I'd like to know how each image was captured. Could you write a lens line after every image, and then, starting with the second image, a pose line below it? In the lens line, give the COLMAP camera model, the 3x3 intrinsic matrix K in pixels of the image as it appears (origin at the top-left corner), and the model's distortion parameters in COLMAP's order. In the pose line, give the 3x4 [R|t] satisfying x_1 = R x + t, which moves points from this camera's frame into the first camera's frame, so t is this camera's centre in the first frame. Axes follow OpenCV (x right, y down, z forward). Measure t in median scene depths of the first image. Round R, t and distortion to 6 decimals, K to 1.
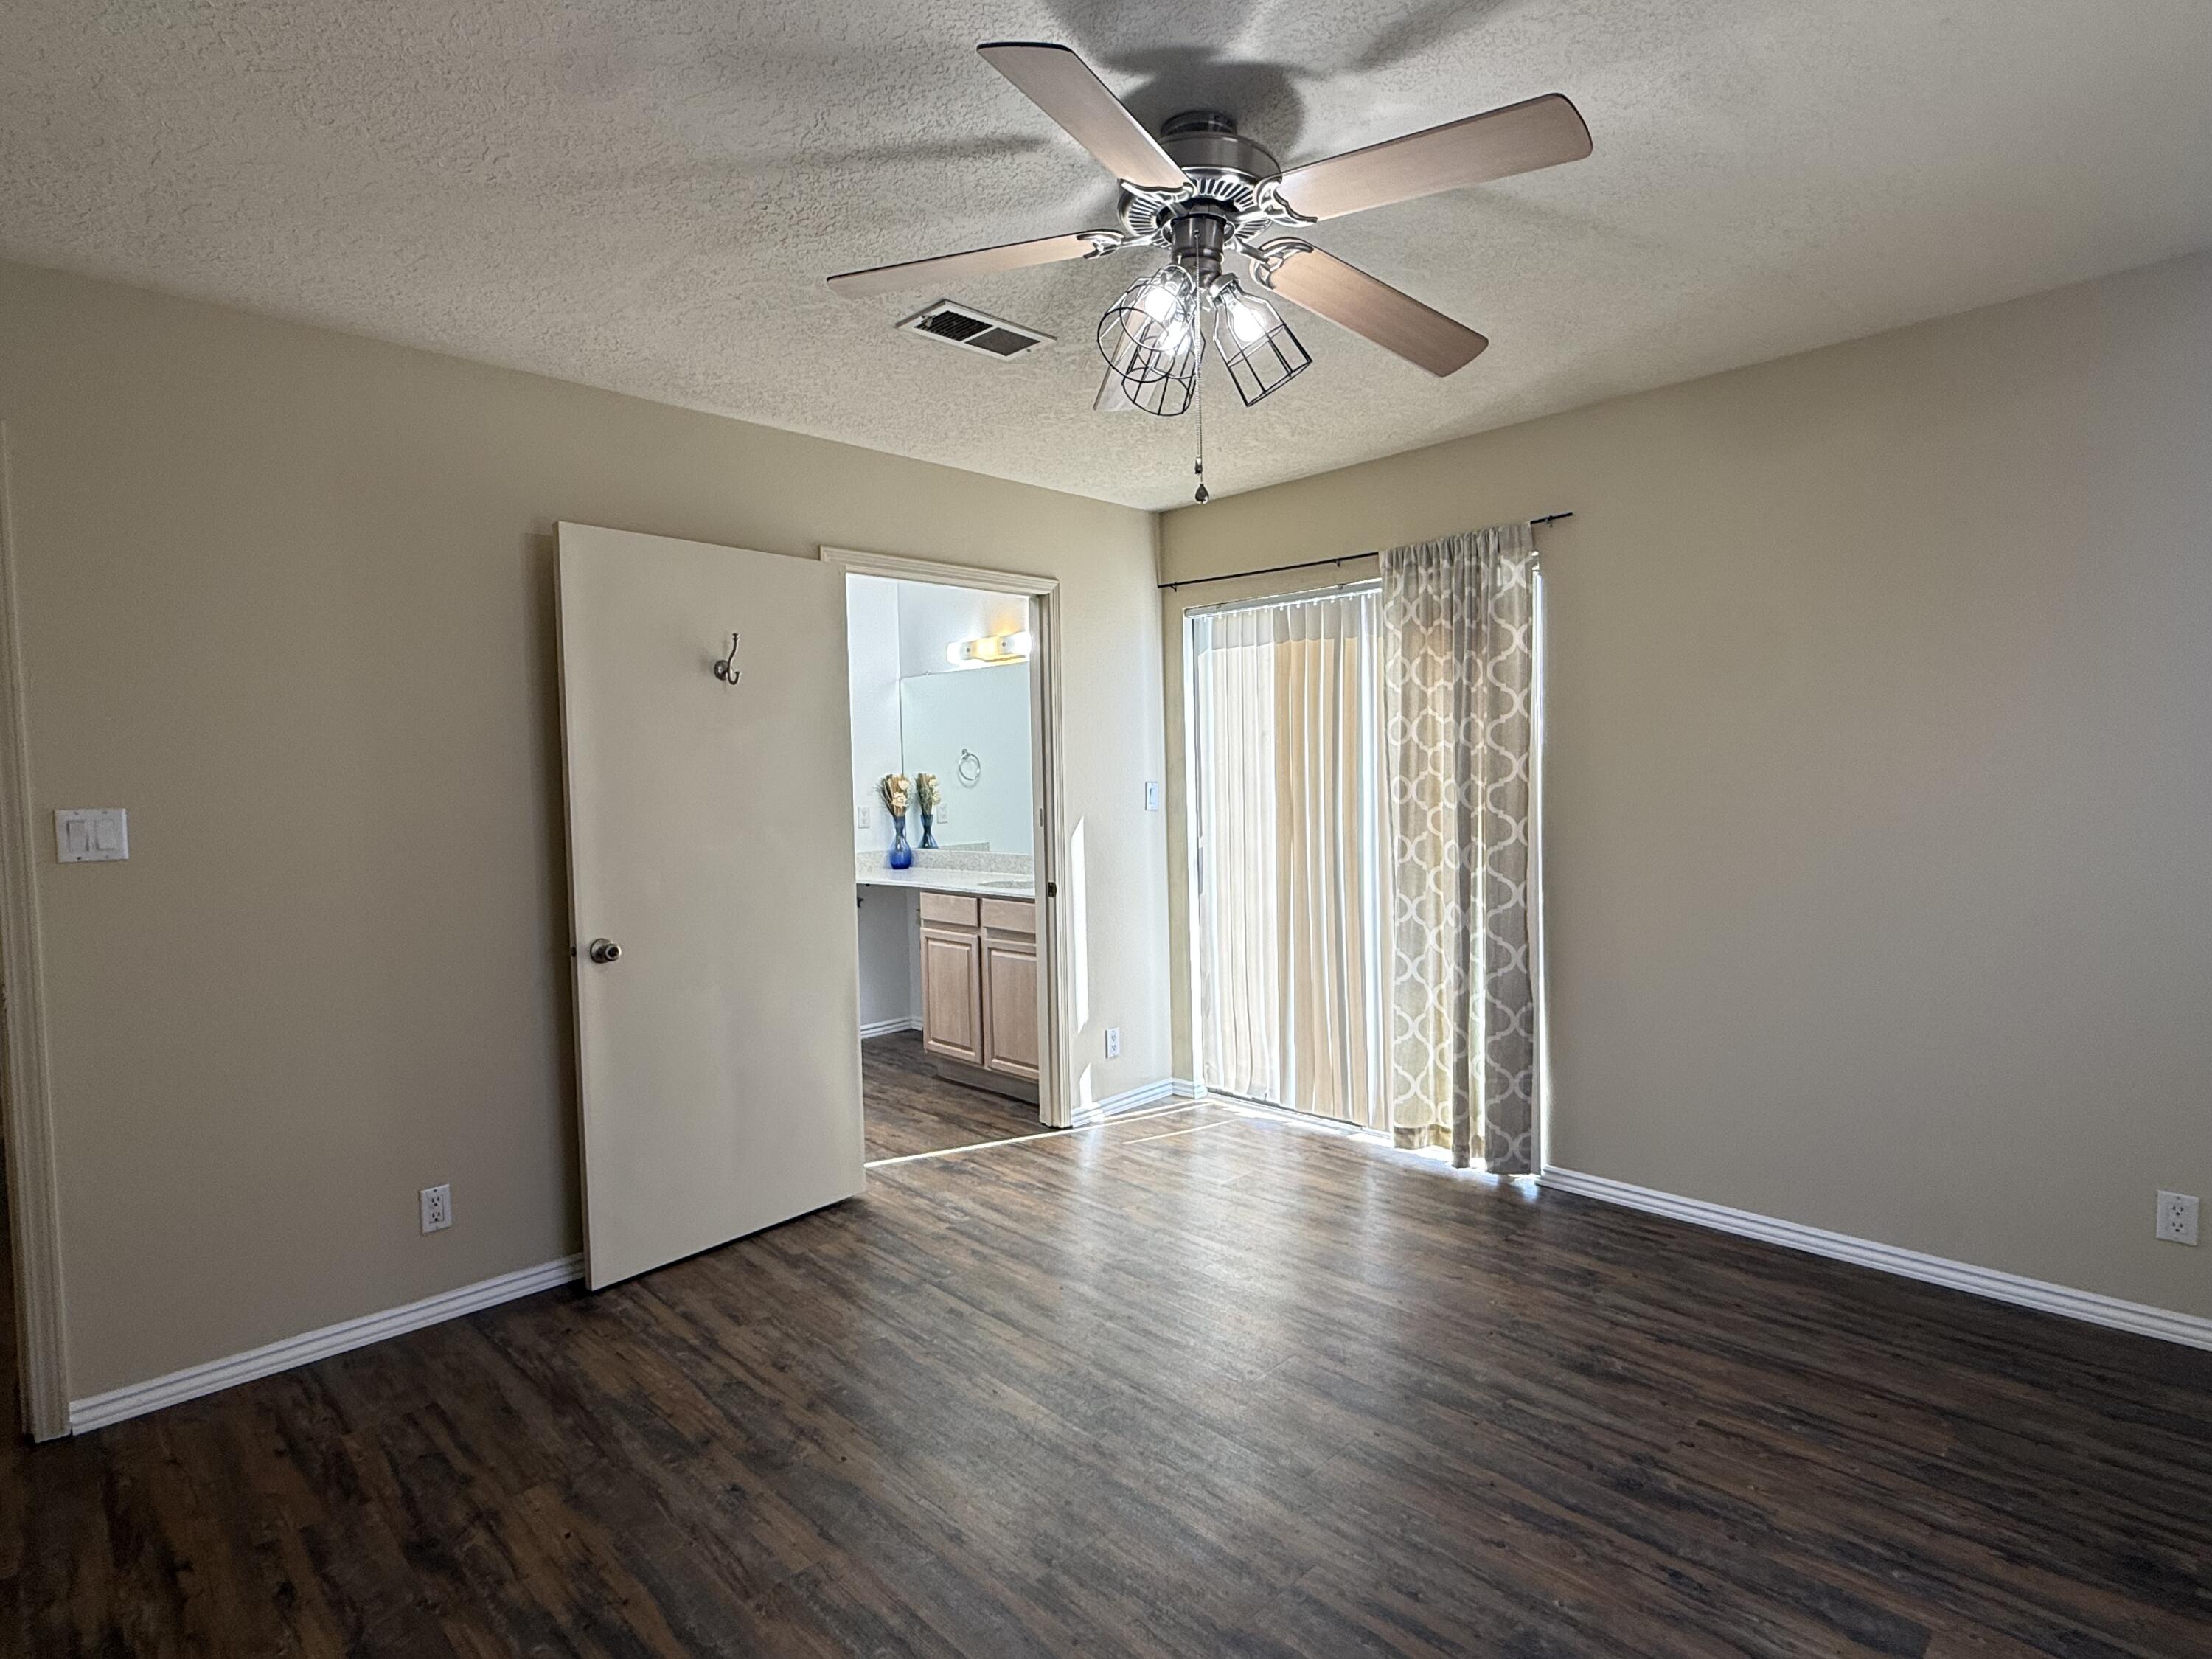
lens RADIAL K [[1142.8, 0, 1102.9], [0, 1142.8, 830.0], [0, 0, 1]] dist [-0.002507, 0.001046]
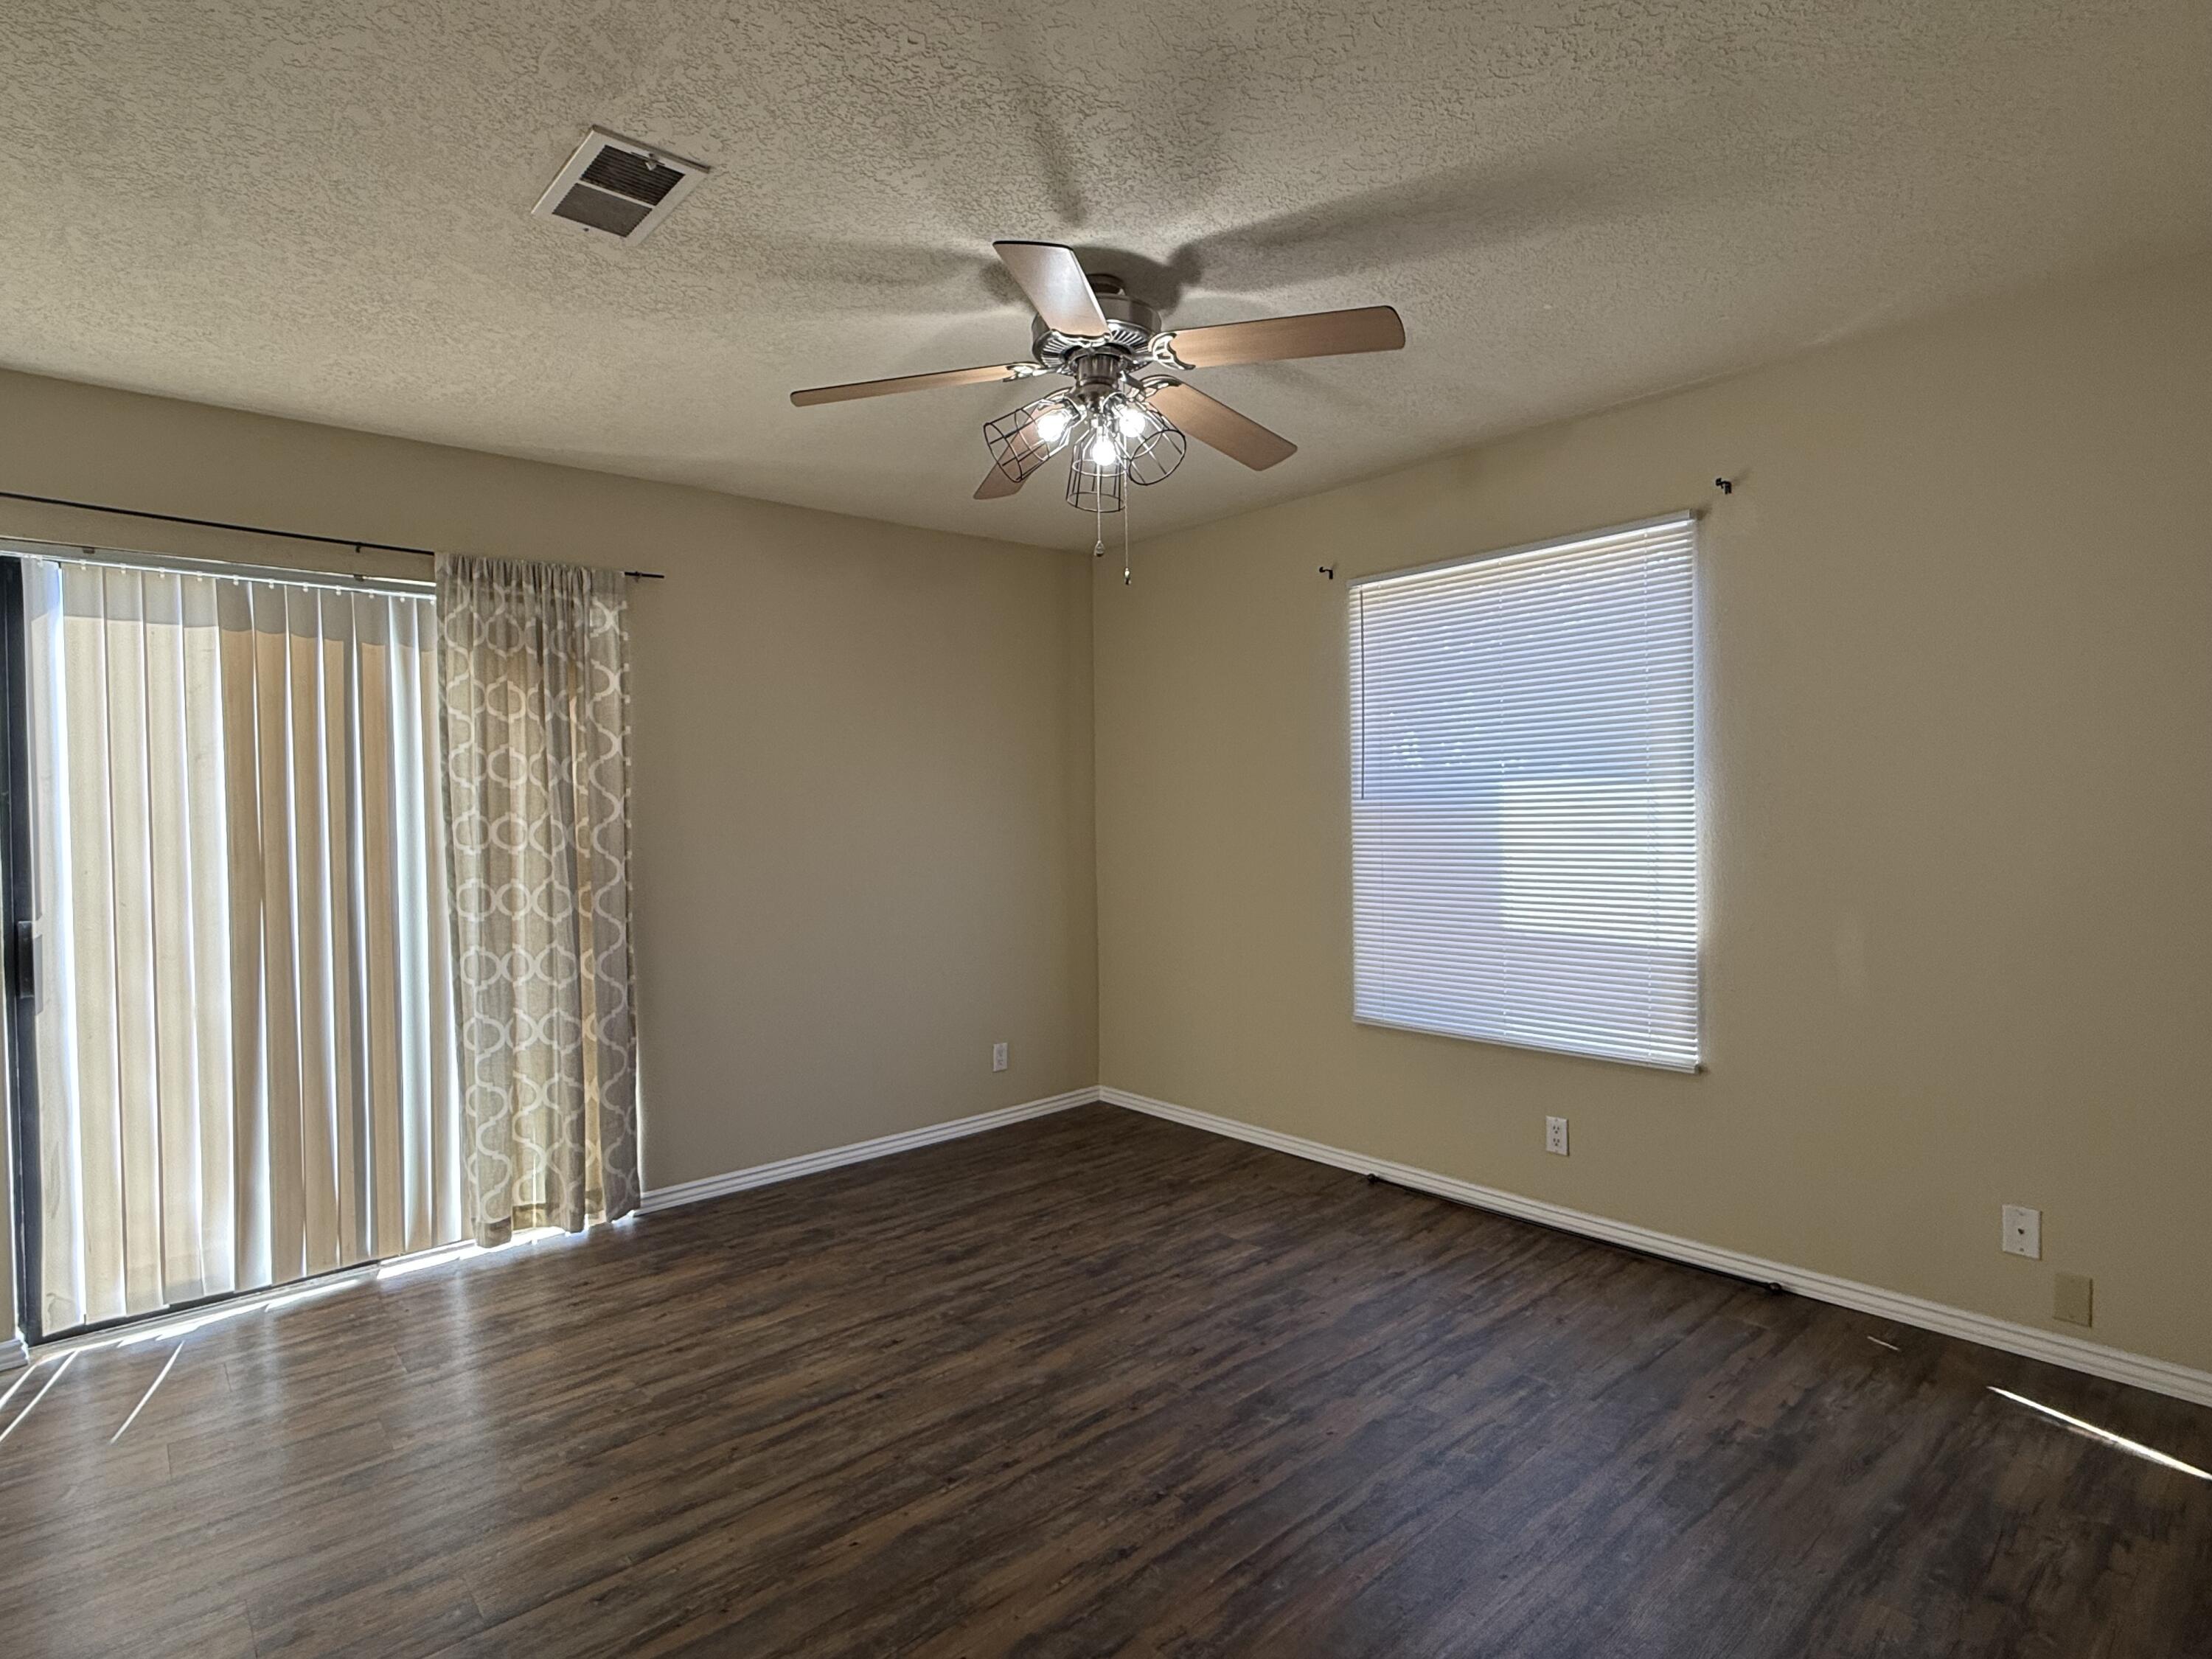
lens RADIAL K [[1142.8, 0, 1102.1], [0, 1142.8, 827.6], [0, 0, 1]] dist [-0.002507, 0.001046]
pose [[0.041506, 0.003897, 0.999131, -0.635228], [0.062082, 0.998050, -0.006472, -0.004323], [-0.997208, 0.062297, 0.041183, 0.529402]]
